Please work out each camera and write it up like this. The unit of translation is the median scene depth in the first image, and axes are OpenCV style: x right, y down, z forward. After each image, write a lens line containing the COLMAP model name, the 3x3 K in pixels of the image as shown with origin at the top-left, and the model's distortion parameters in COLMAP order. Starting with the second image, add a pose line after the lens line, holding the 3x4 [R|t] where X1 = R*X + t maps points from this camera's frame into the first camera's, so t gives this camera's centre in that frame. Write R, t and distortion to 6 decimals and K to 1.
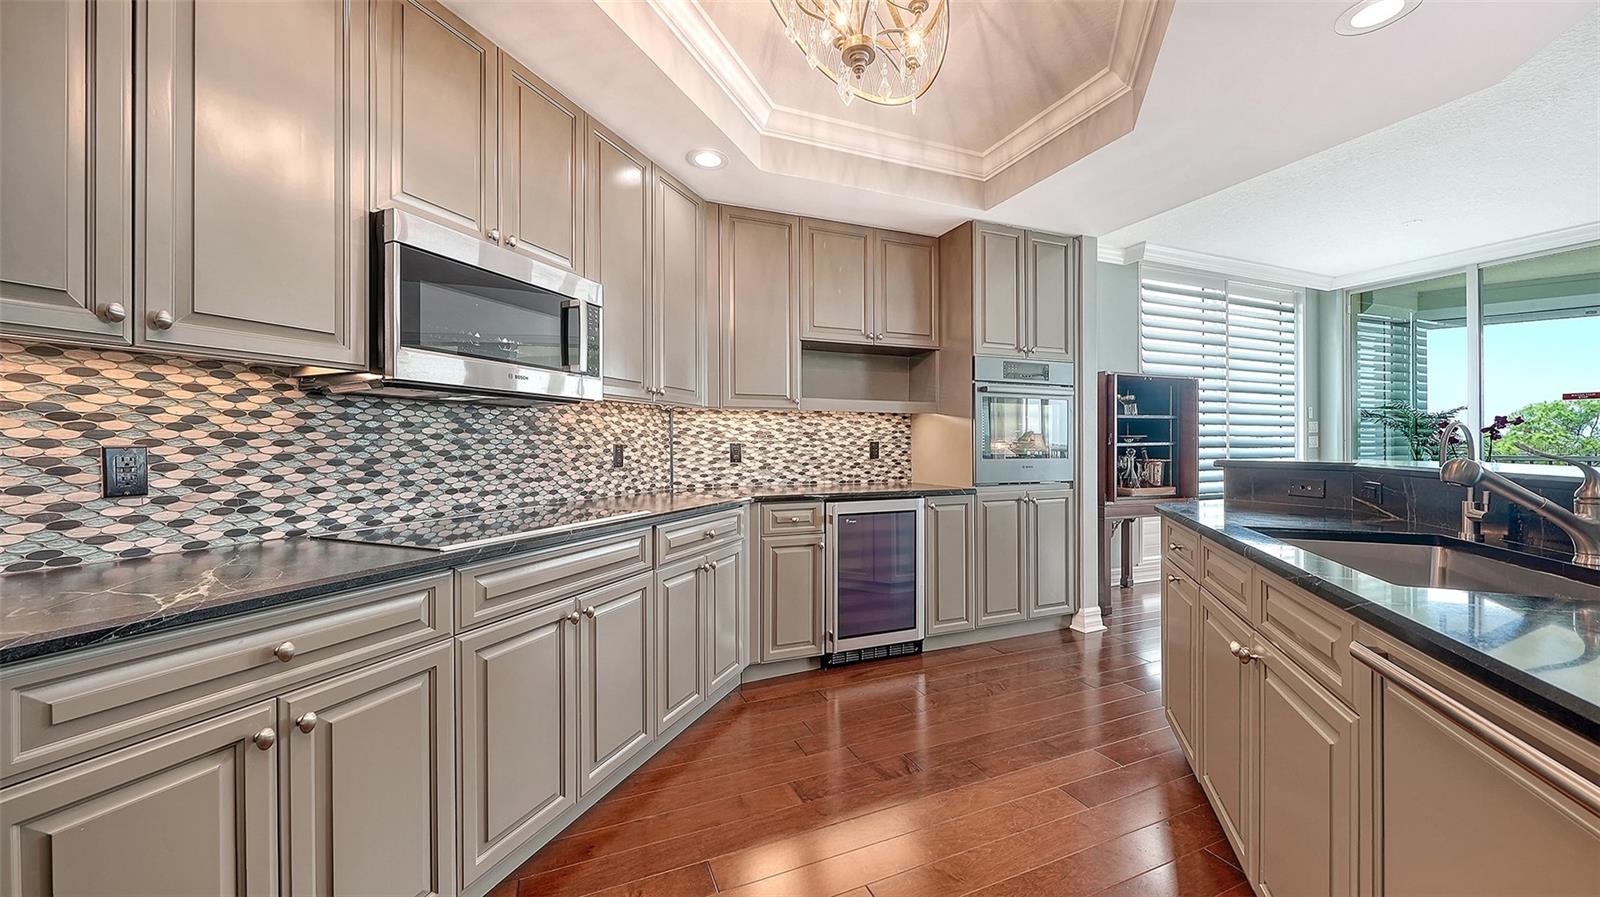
lens RADIAL K [[576.5, 0, 772.8], [0, 576.5, 447.9], [0, 0, 1]] dist [-0.007099, -0.000125]
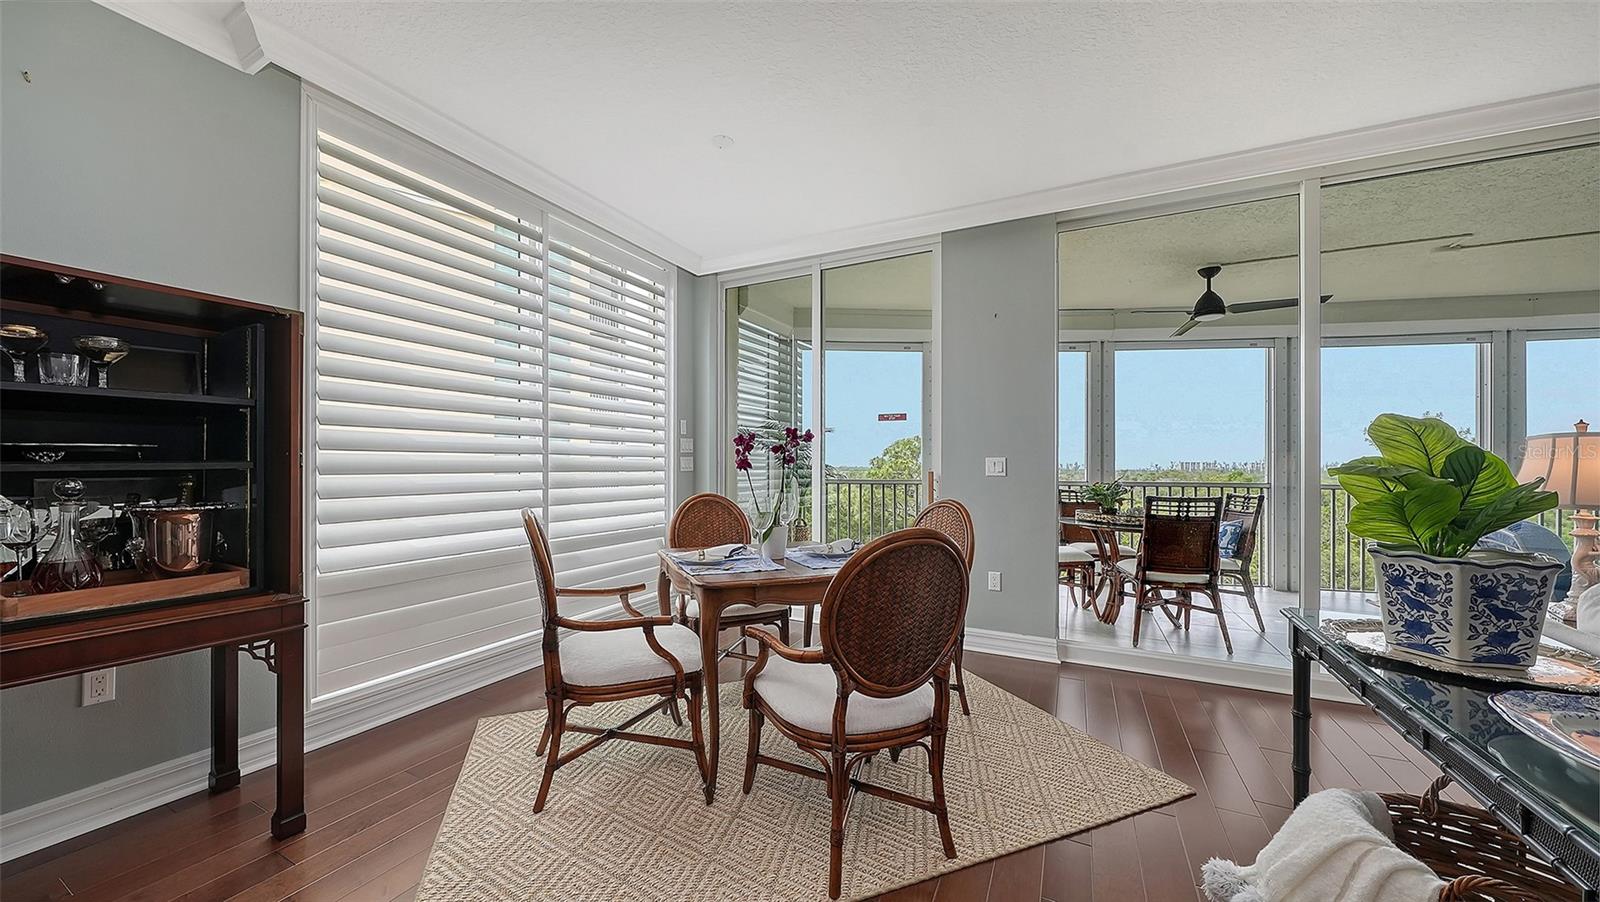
lens RADIAL K [[566.5, 0, 782.7], [0, 566.5, 457.4], [0, 0, 1]] dist [-0.000536, -0.000135]
pose [[0.751365, 0.017932, 0.659643, 1.117733], [-0.007770, 0.999802, -0.018328, -0.013531], [-0.659841, 0.008645, 0.751355, 0.686158]]
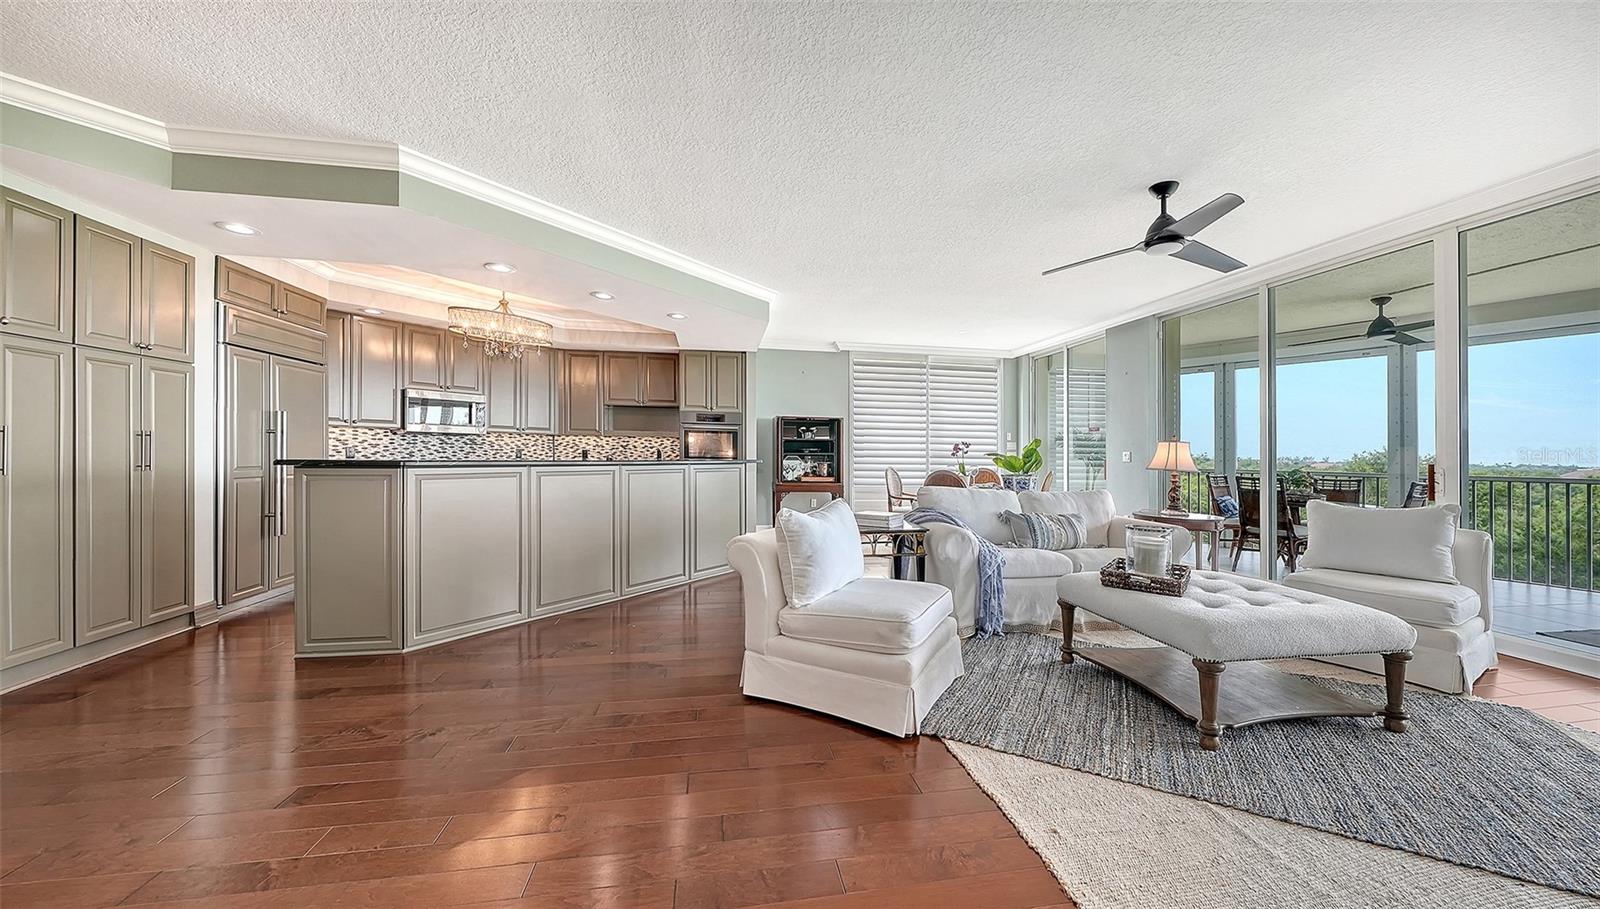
lens RADIAL K [[573.9, 0, 816.0], [0, 573.9, 456.9], [0, 0, 1]] dist [-0.005851, -0.000095]
pose [[0.981488, 0.018012, -0.190677, 1.543072], [-0.018303, 0.999832, 0.000234, 0.003655], [0.190649, 0.003260, 0.981653, -1.261828]]
